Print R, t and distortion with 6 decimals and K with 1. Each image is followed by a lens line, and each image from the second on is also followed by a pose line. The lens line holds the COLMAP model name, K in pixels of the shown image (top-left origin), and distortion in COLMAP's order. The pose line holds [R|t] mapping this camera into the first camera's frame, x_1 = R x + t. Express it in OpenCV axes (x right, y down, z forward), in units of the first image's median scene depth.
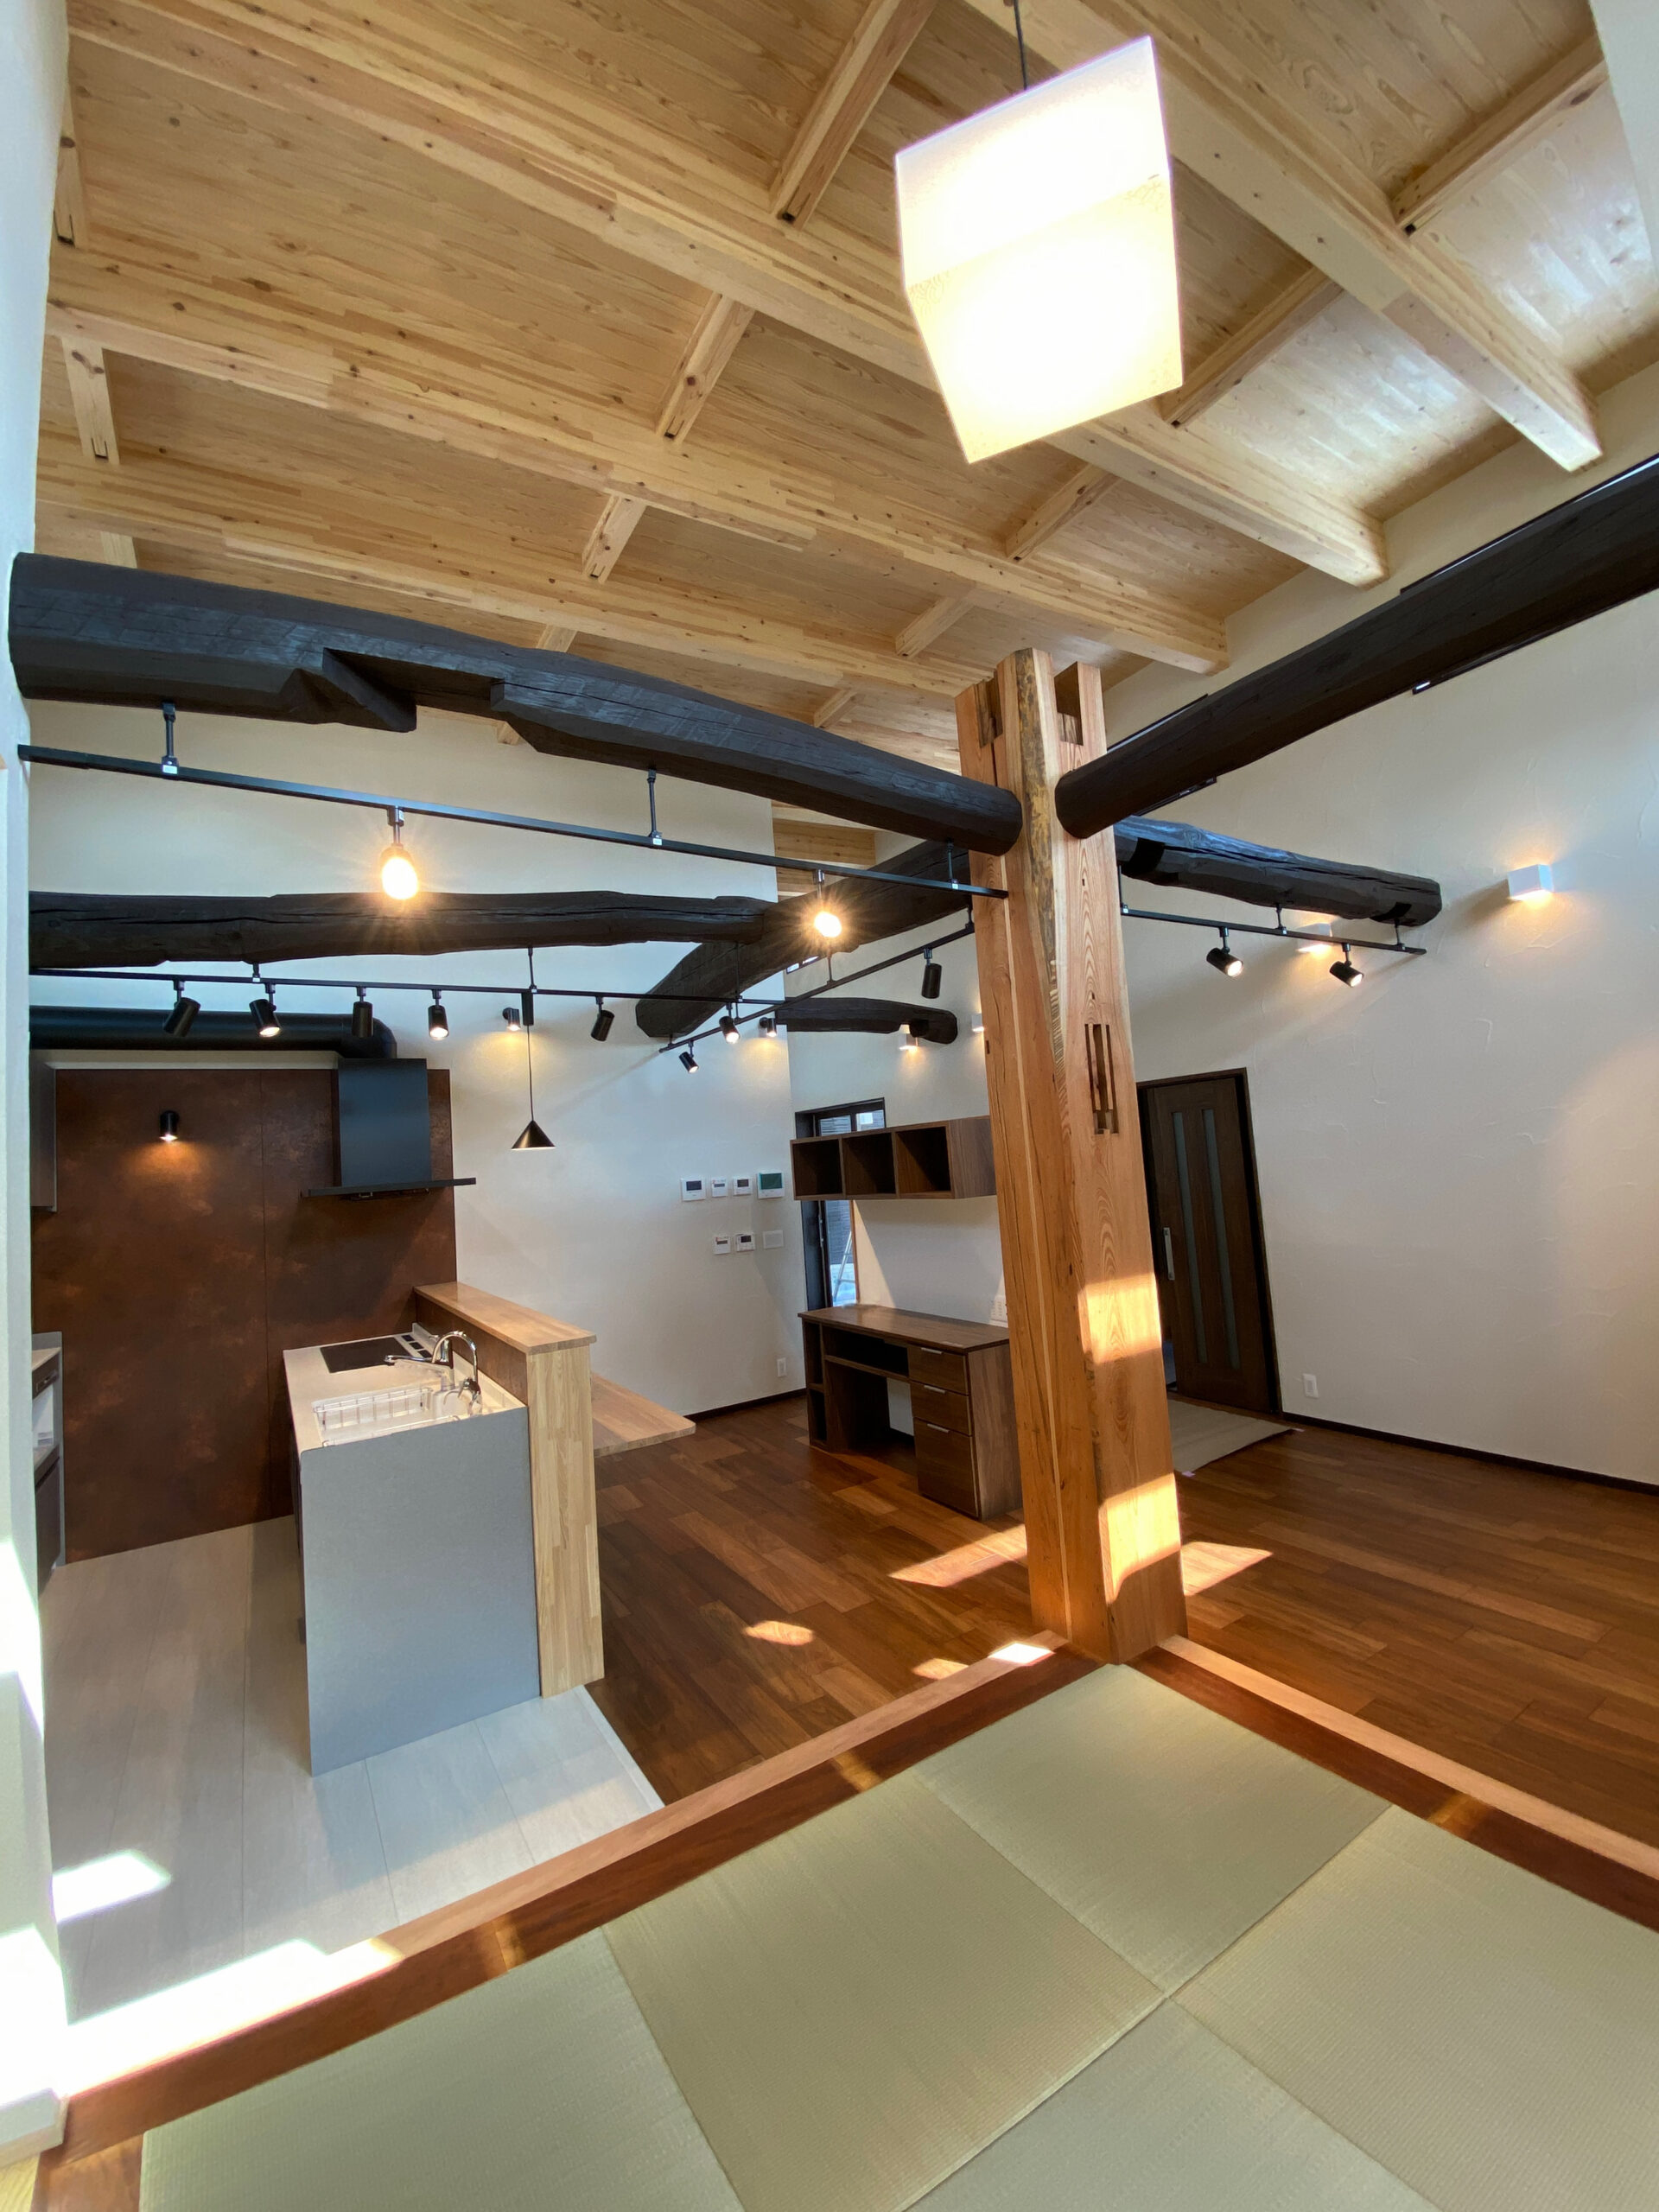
lens RADIAL K [[893.7, 0, 830.7], [0, 893.7, 1100.7], [0, 0, 1]] dist [0.012640, -0.016569]
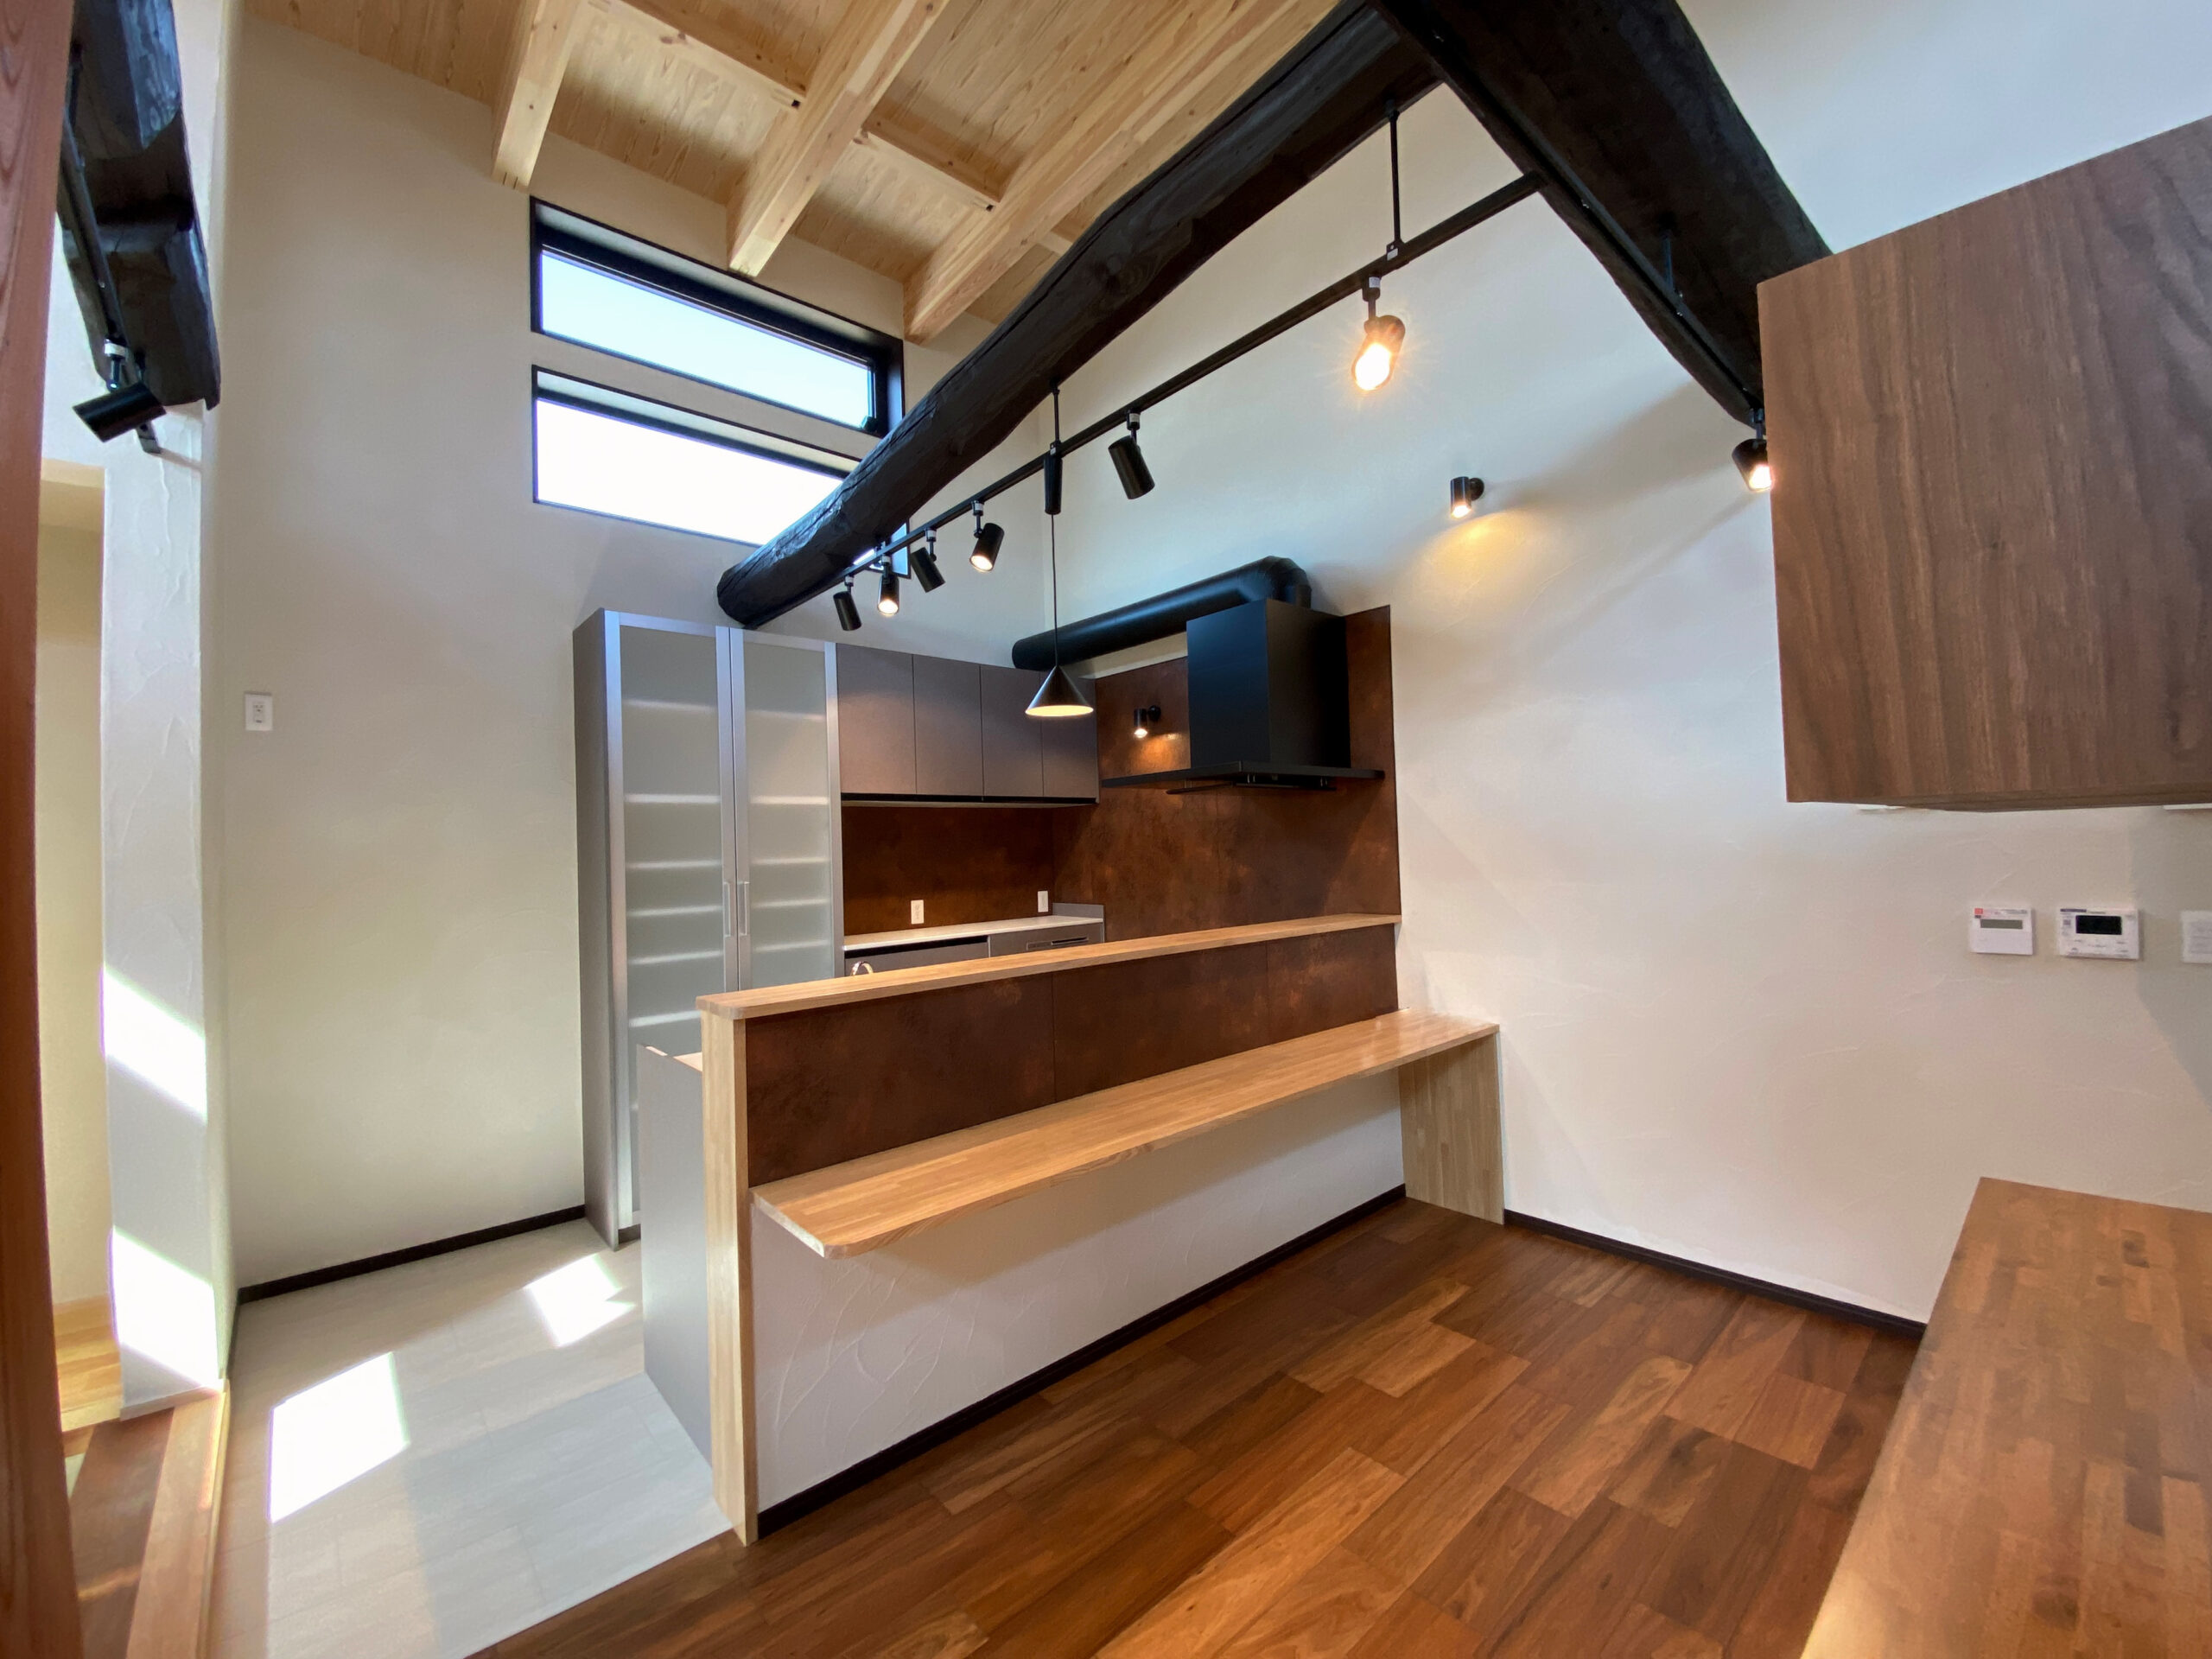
lens RADIAL K [[893.7, 0, 1101.1], [0, 893.7, 819.3], [0, 0, 1]] dist [0.012640, -0.016569]
pose [[0.168354, 0.036050, -0.985067, 0.259647], [0.084941, 0.995083, 0.050934, 0.090435], [0.982060, -0.092247, 0.164464, 0.812348]]
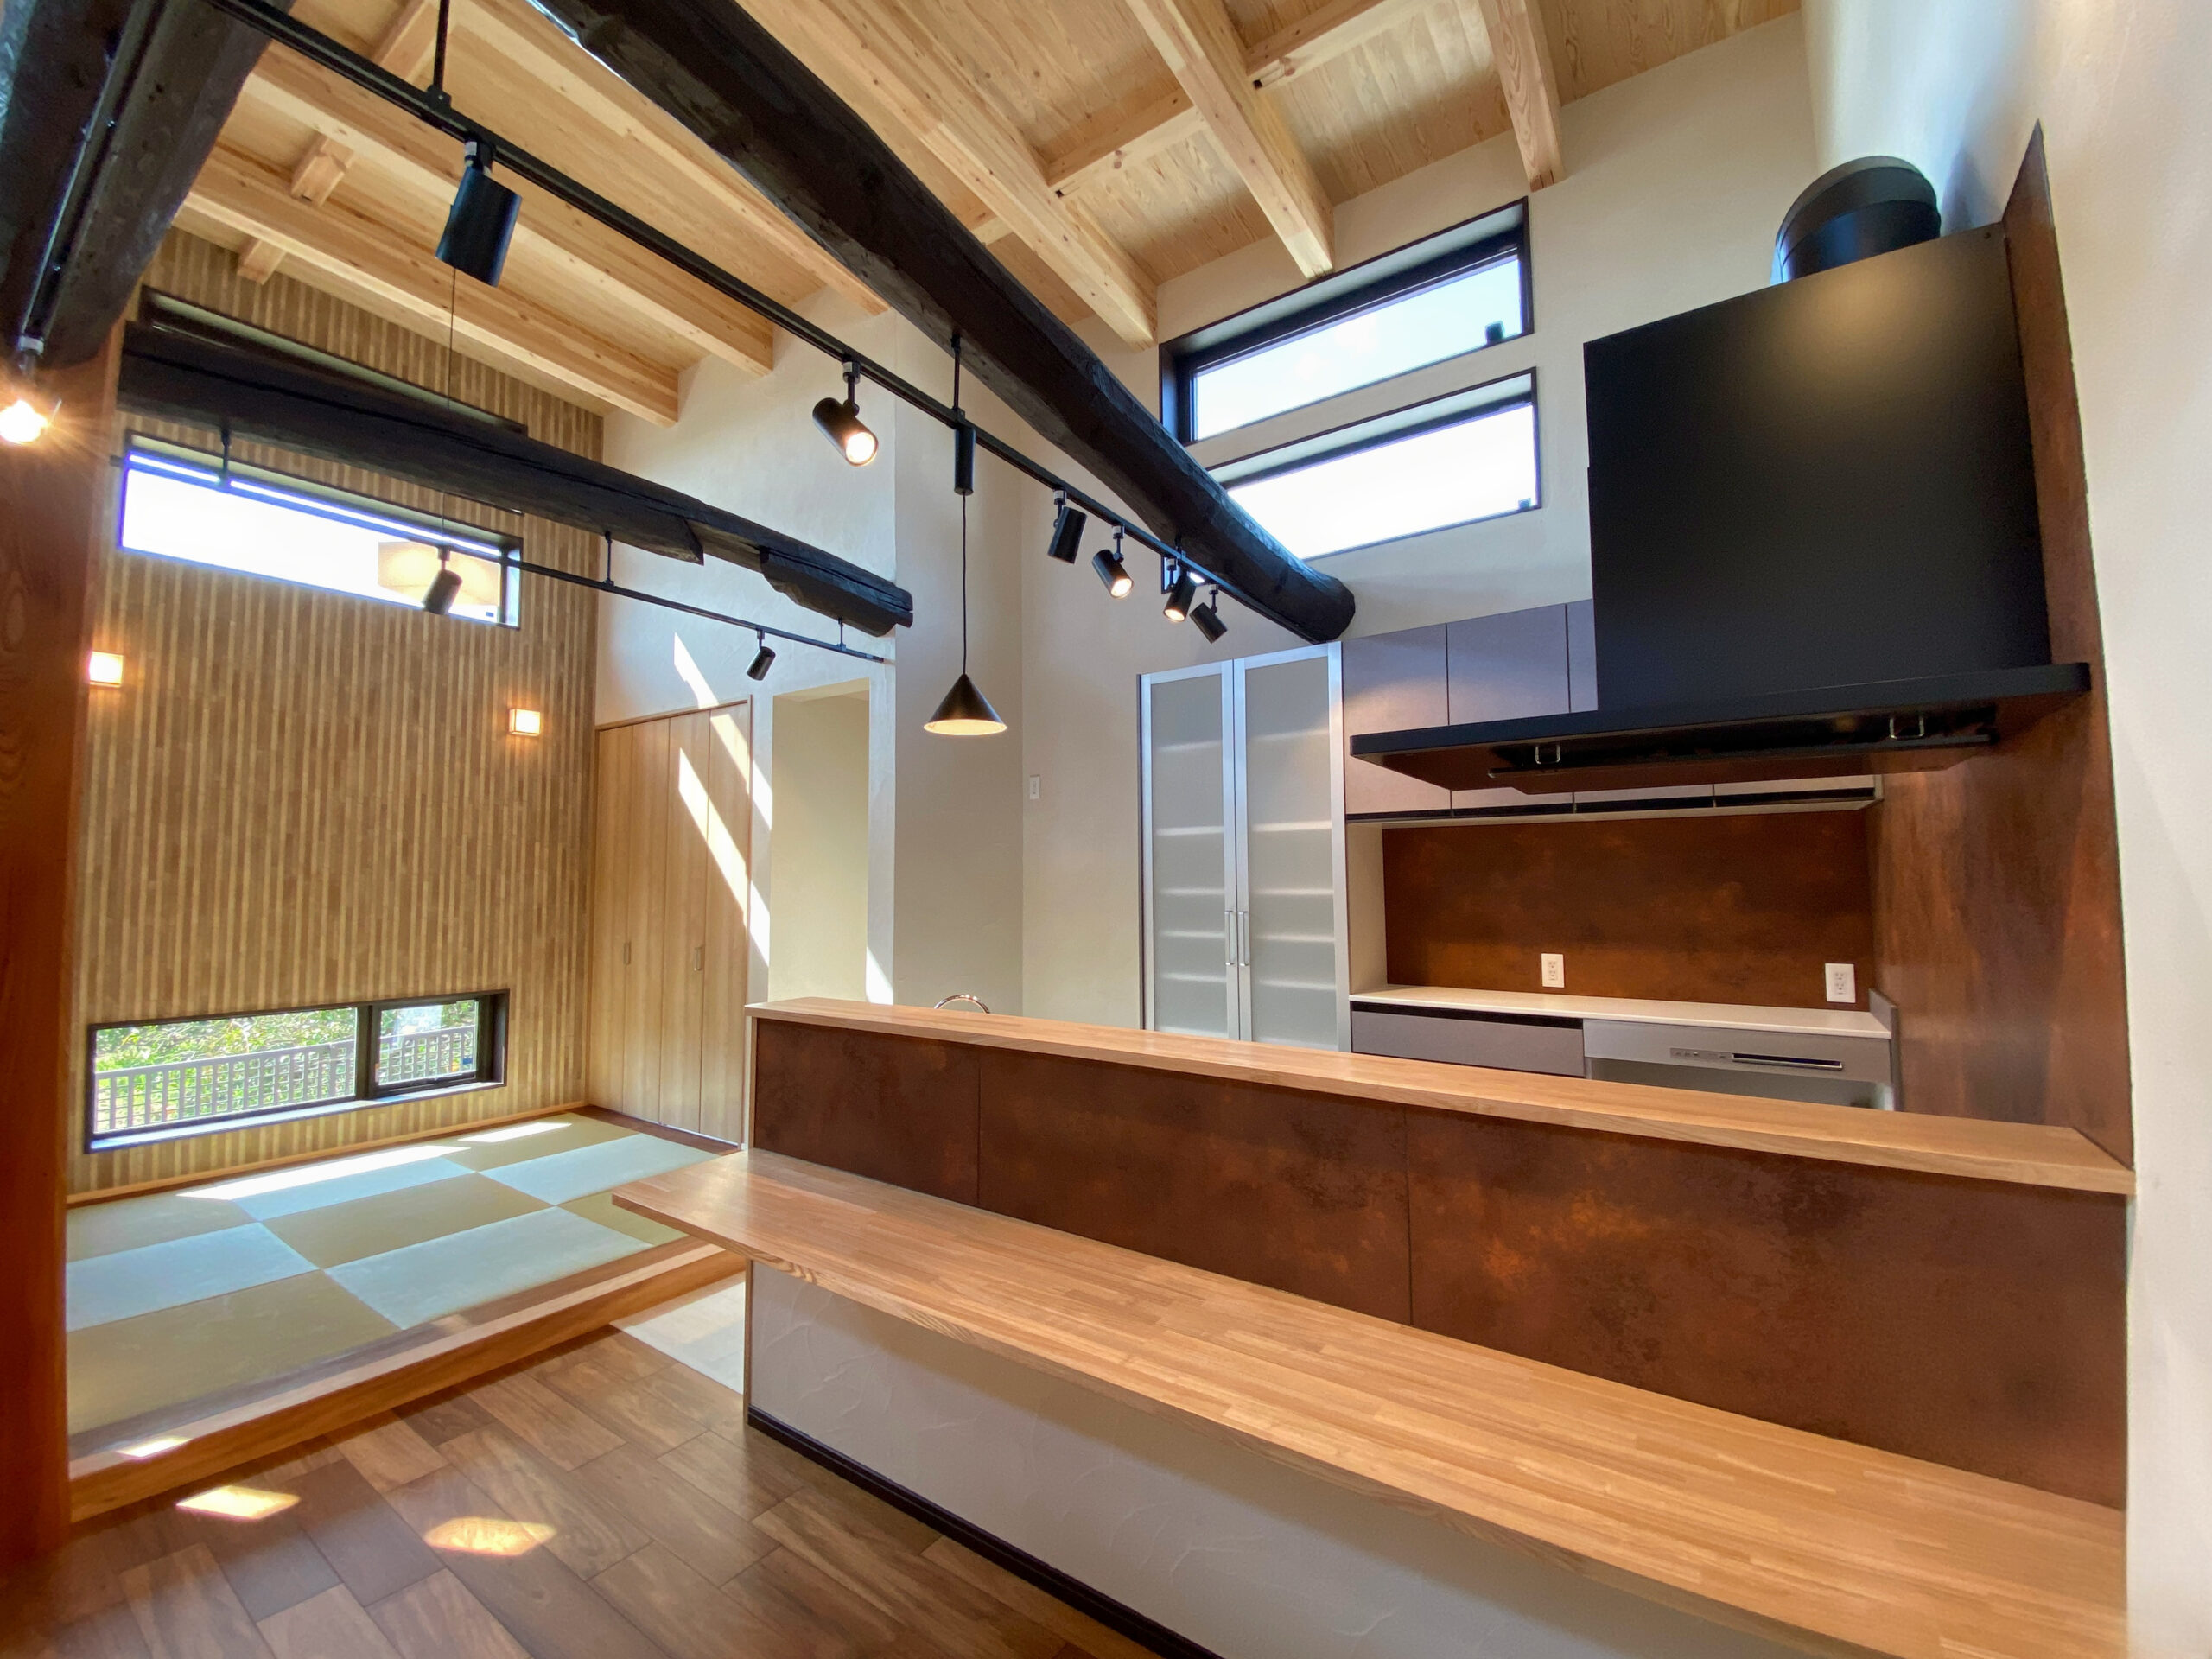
lens RADIAL K [[893.7, 0, 1111.4], [0, 893.7, 824.9], [0, 0, 1]] dist [0.012640, -0.016569]
pose [[-0.917167, 0.052594, -0.395017, -0.182381], [0.097936, 0.990600, -0.095500, 0.149299], [0.386281, -0.126275, -0.913697, 1.330835]]
